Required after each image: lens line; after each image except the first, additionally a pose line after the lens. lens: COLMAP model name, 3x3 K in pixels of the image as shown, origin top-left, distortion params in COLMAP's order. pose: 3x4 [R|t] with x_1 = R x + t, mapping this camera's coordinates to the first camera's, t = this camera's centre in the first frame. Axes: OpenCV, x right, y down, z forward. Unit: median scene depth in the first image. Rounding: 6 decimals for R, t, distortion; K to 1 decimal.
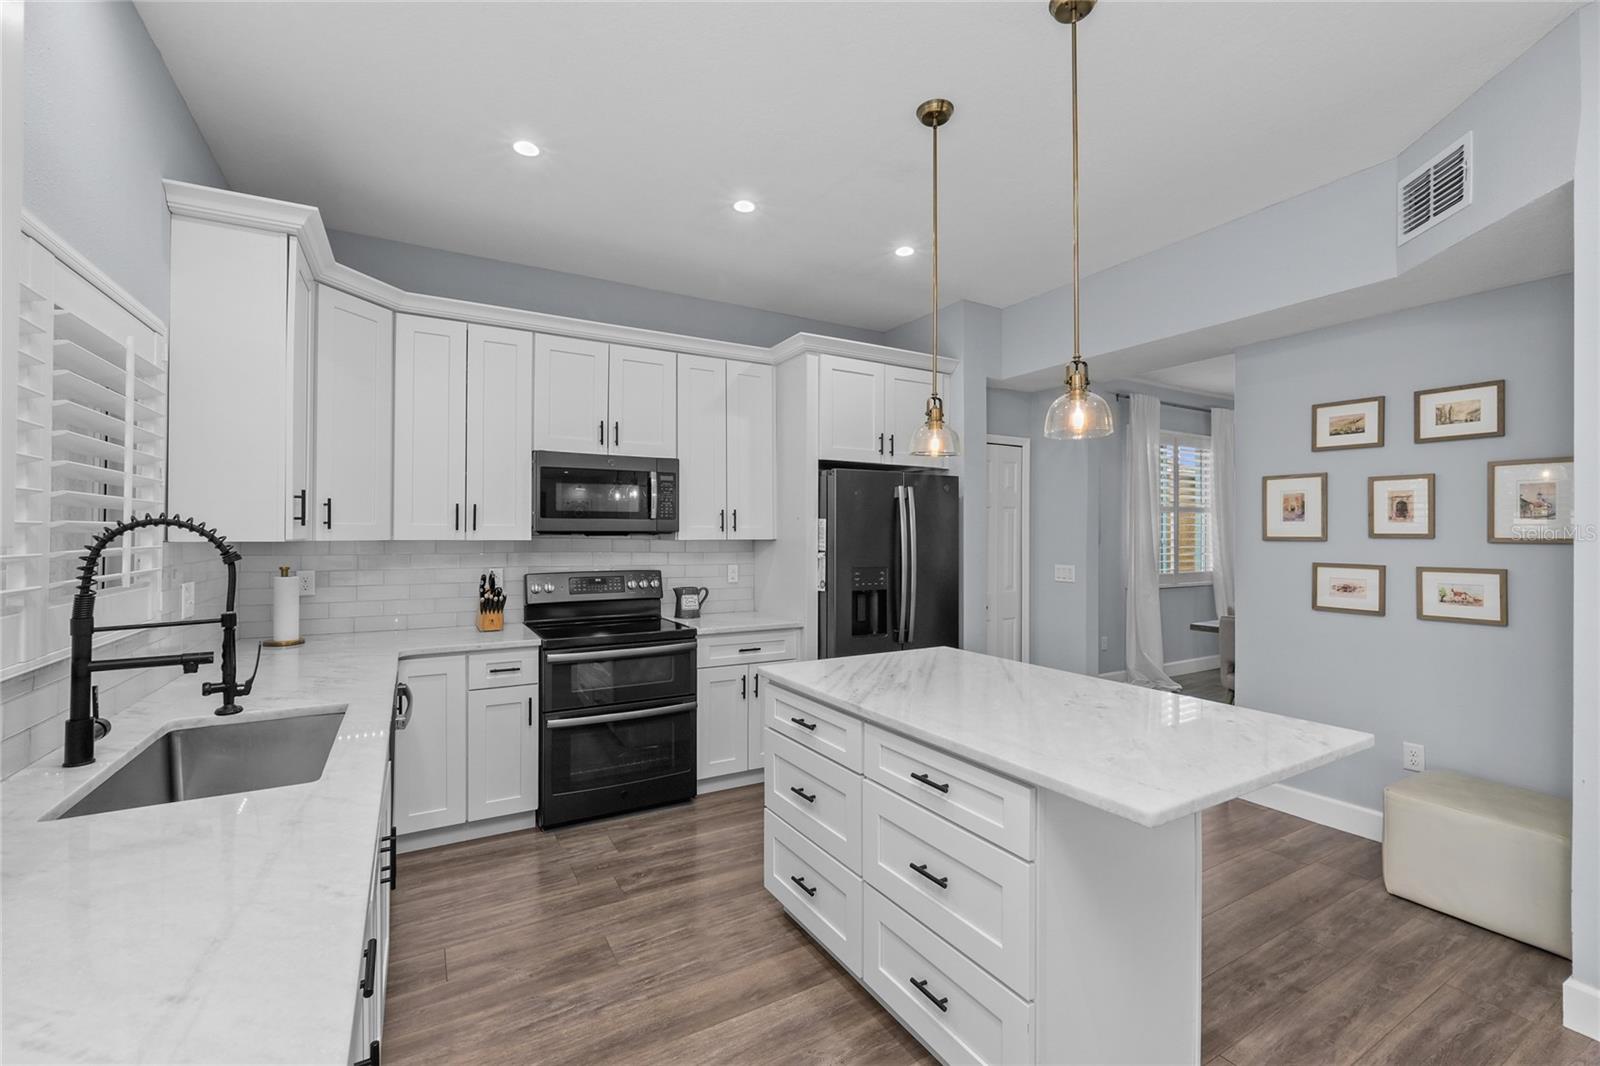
lens RADIAL K [[667.4, 0, 803.1], [0, 667.4, 530.6], [0, 0, 1]] dist [-0.008495, 0.002055]
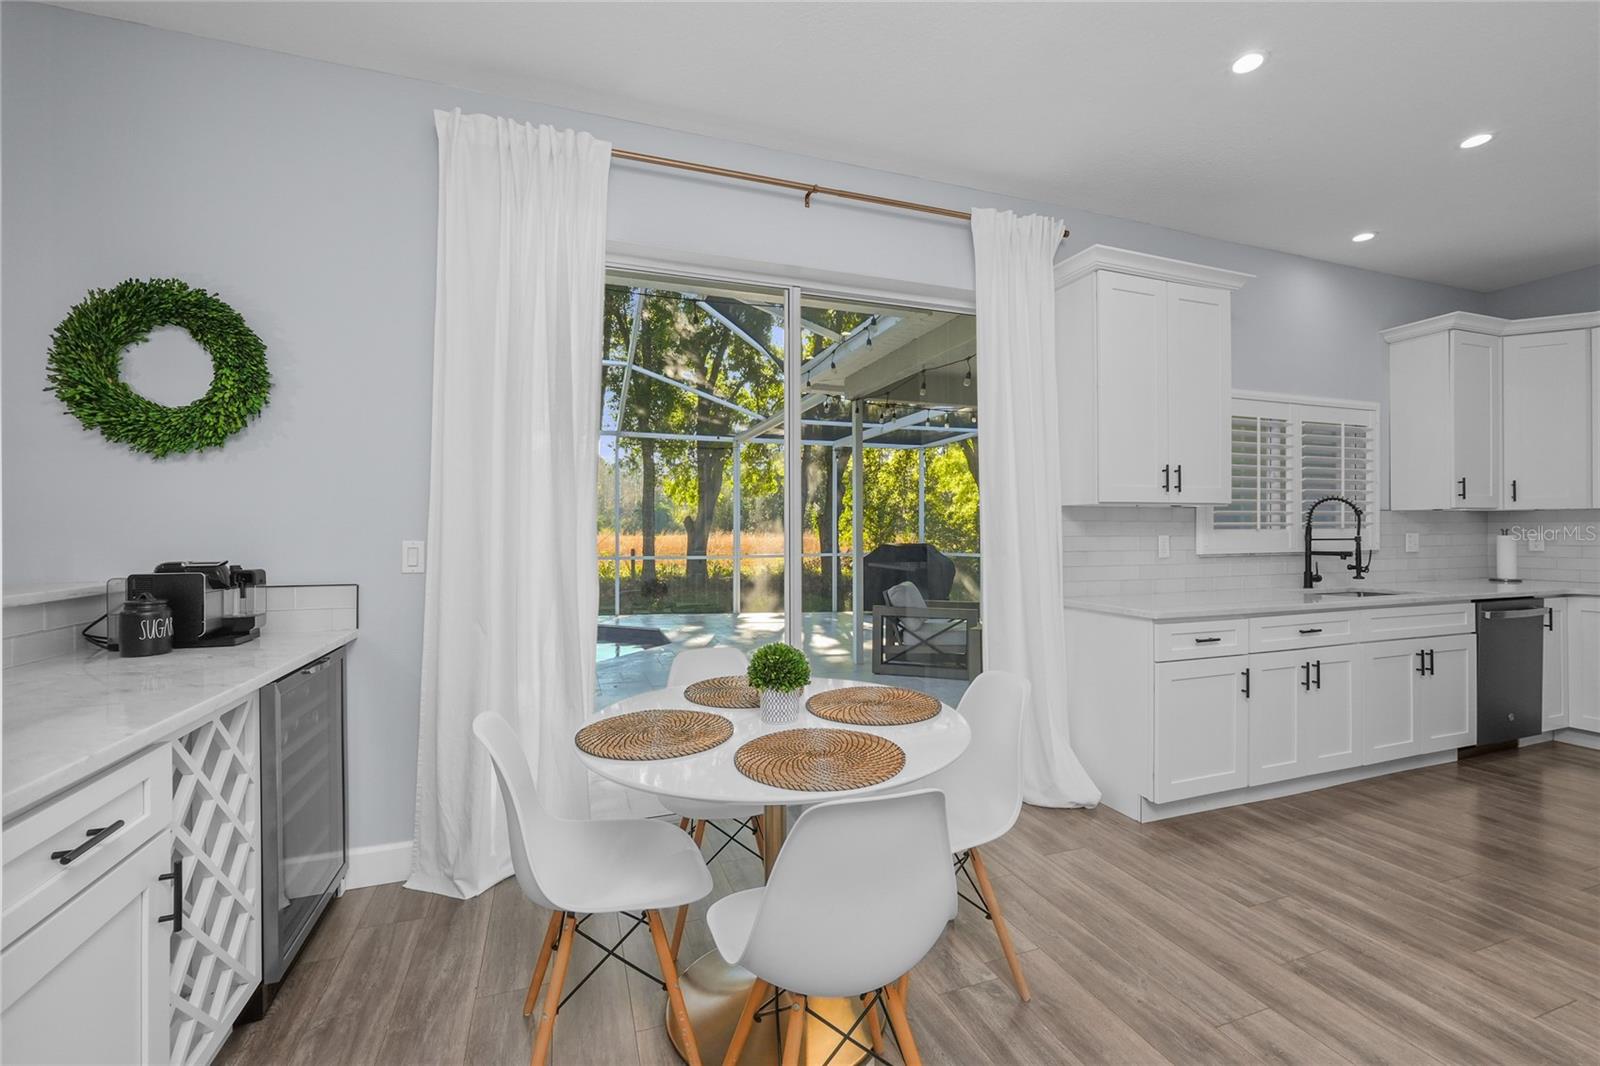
lens RADIAL K [[667.4, 0, 806.1], [0, 667.4, 530.7], [0, 0, 1]] dist [-0.008495, 0.002055]
pose [[-0.185038, -0.004612, -0.982720, 0.876590], [0.009285, 0.999936, -0.006441, 0.049768], [0.982687, -0.010316, -0.184984, -0.233758]]
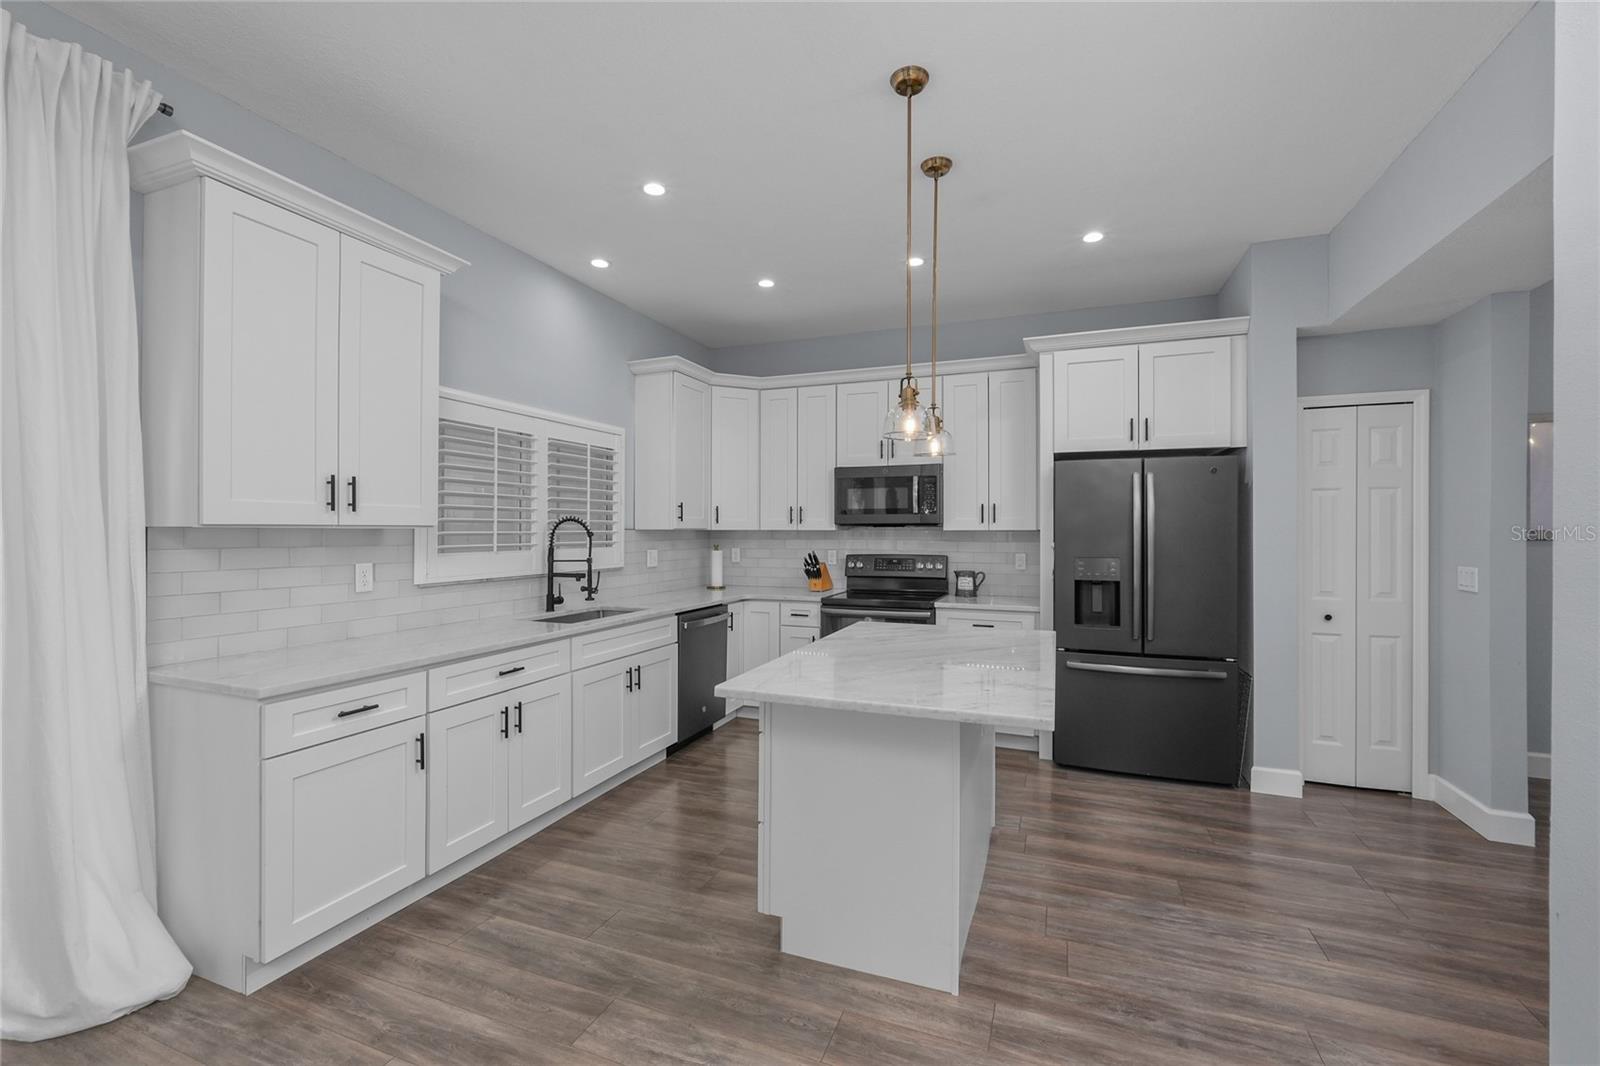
lens RADIAL K [[667.4, 0, 805.3], [0, 667.4, 529.4], [0, 0, 1]] dist [-0.008495, 0.002055]
pose [[0.622538, -0.003713, -0.782581, 0.714483], [0.004658, 0.999989, -0.001040, 0.014576], [0.782576, -0.002998, 0.622548, 0.061523]]
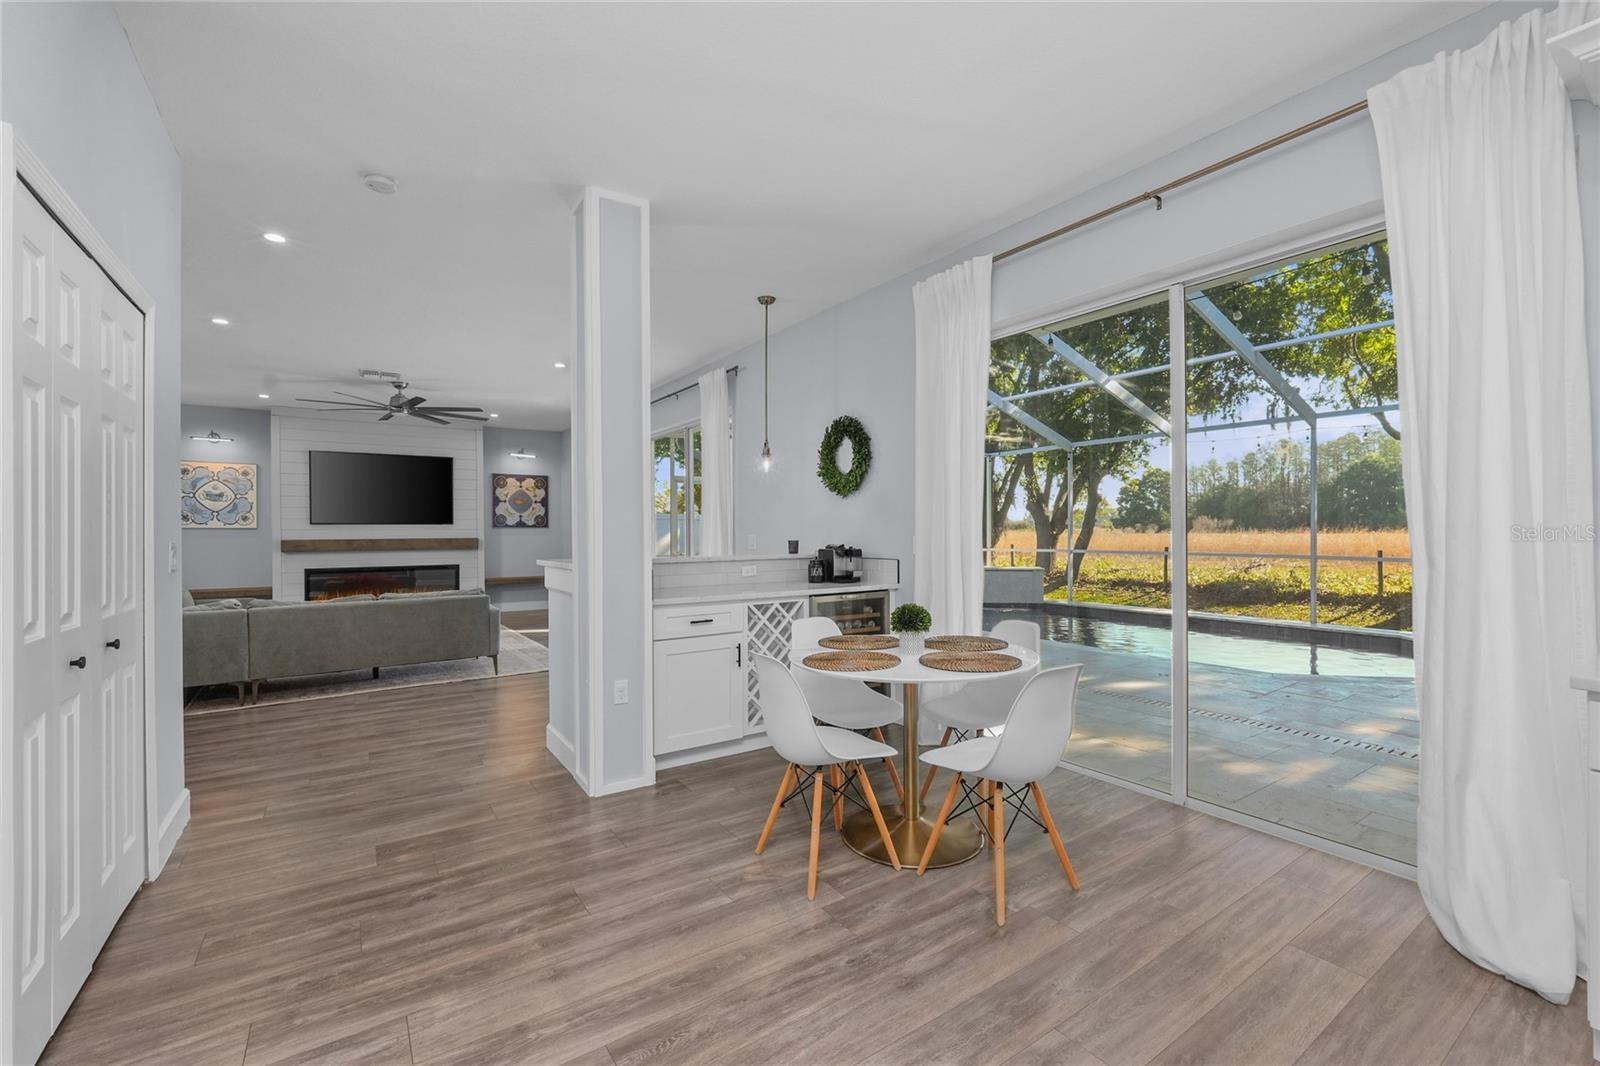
lens RADIAL K [[667.4, 0, 793.0], [0, 667.4, 533.0], [0, 0, 1]] dist [-0.008495, 0.002055]
pose [[-0.997963, 0.000617, -0.063789, 0.543532], [0.000960, 0.999985, -0.005349, 0.052308], [0.063785, -0.005399, -0.997949, 0.488974]]
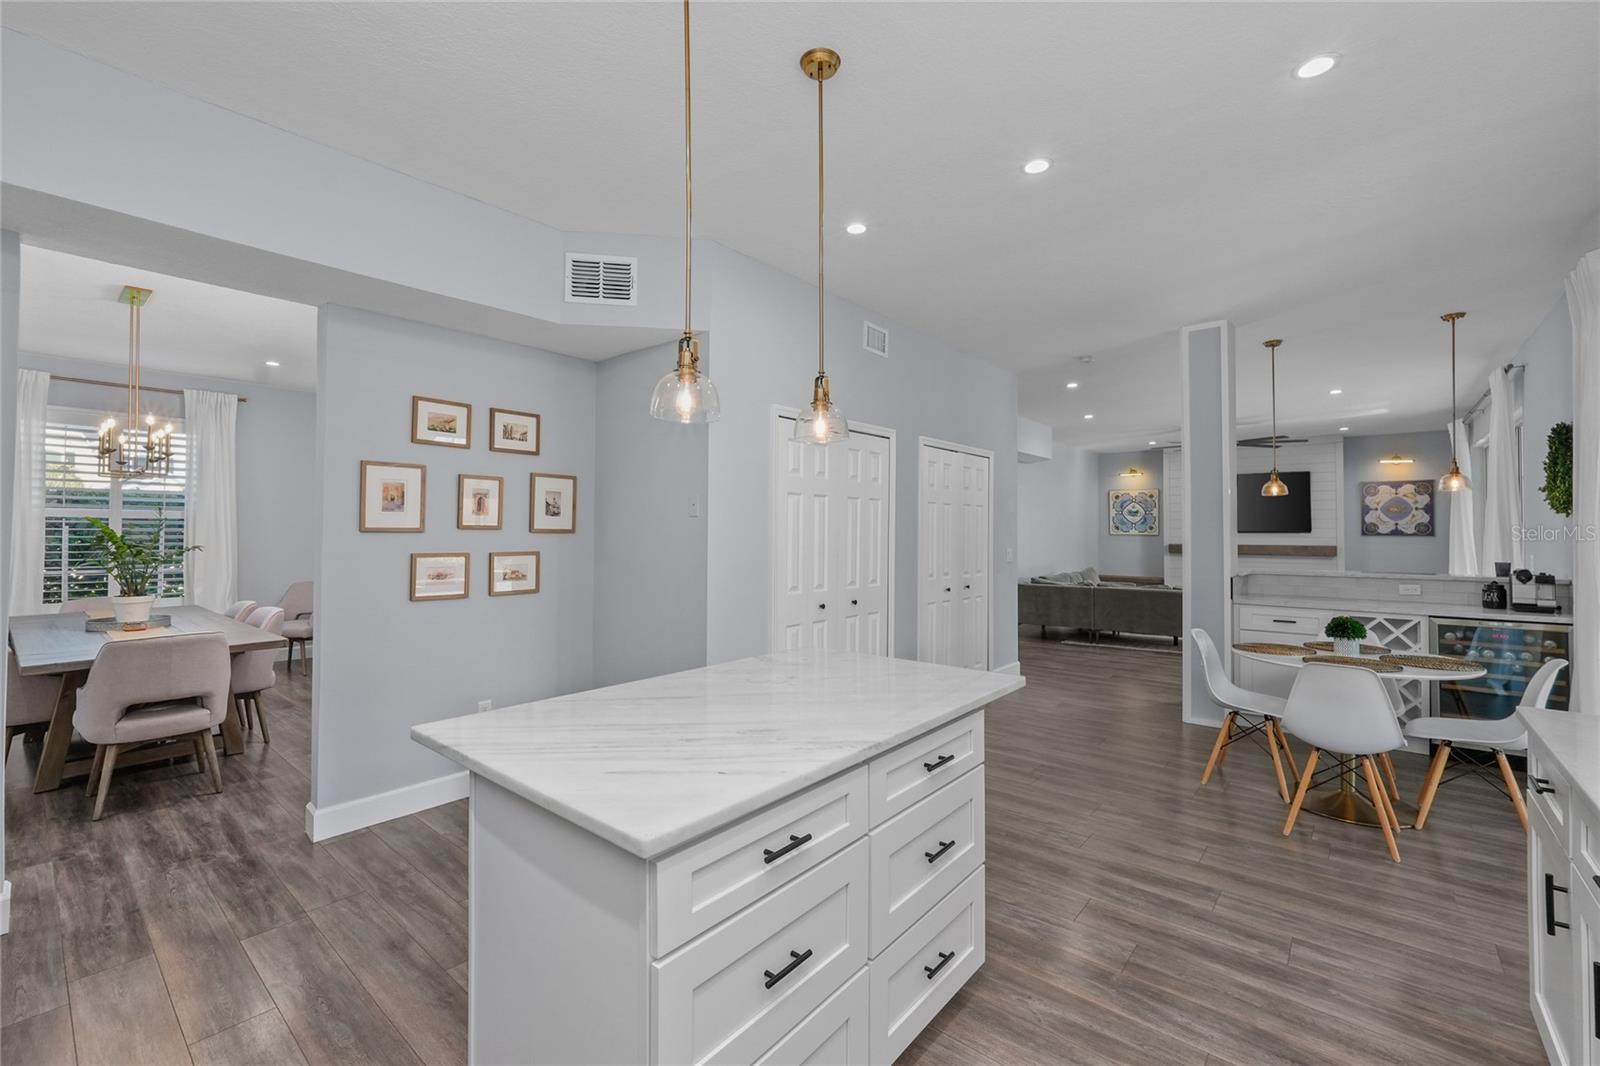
lens RADIAL K [[667.4, 0, 793.7], [0, 667.4, 519.4], [0, 0, 1]] dist [-0.008495, 0.002055]
pose [[-0.315737, 0.011136, 0.948781, -0.387794], [-0.010298, 0.999832, -0.015162, 0.006377], [-0.948791, -0.014558, -0.315569, 0.818162]]
